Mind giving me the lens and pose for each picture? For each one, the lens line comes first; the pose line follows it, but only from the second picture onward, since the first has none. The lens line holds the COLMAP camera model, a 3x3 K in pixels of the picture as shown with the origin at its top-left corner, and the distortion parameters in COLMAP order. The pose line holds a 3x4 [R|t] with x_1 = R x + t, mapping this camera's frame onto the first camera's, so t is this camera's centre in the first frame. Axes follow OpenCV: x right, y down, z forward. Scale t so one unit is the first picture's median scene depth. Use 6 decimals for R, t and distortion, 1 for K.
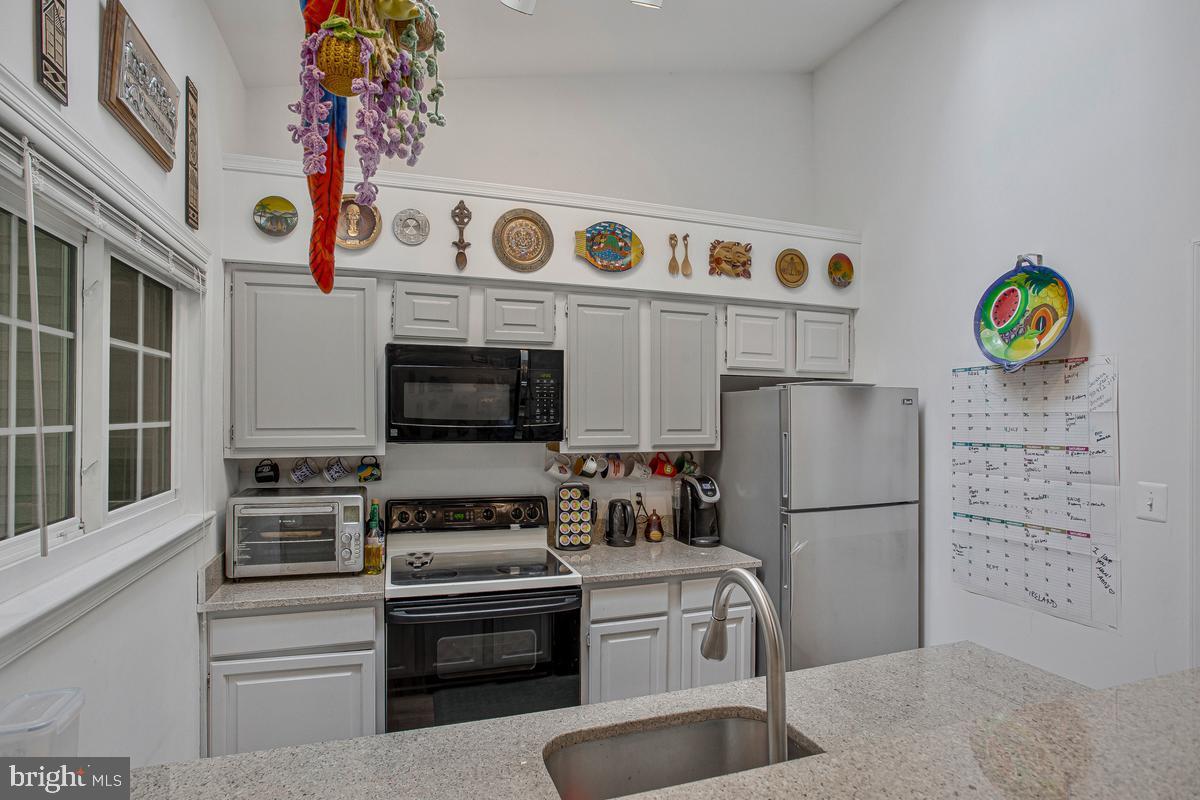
lens RADIAL K [[623.5, 0, 600.5], [0, 623.5, 404.1], [0, 0, 1]] dist [-0.023805, 0.003218]
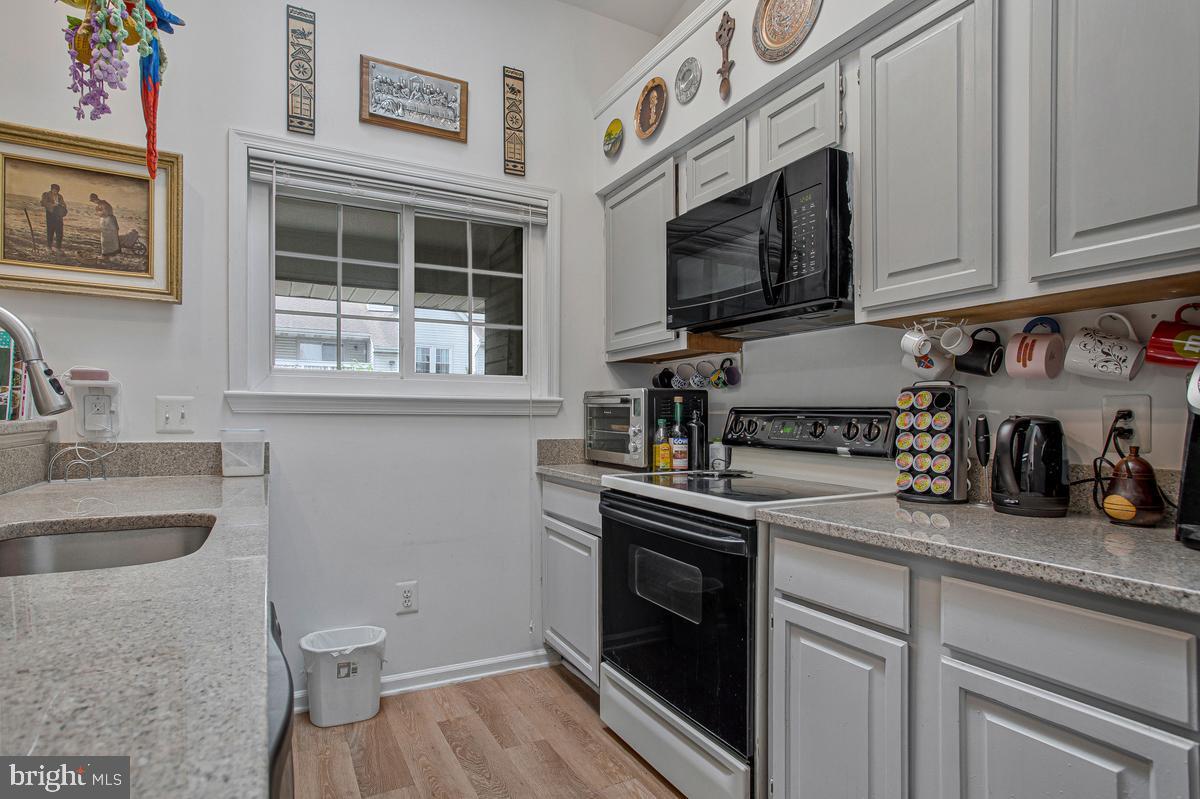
lens RADIAL K [[623.5, 0, 600.0], [0, 623.5, 422.2], [0, 0, 1]] dist [-0.023805, 0.003218]
pose [[0.166748, 0.000622, -0.985999, 0.457998], [0.008448, 0.999962, 0.002059, 0.163029], [0.985963, -0.008673, 0.166736, 0.641276]]
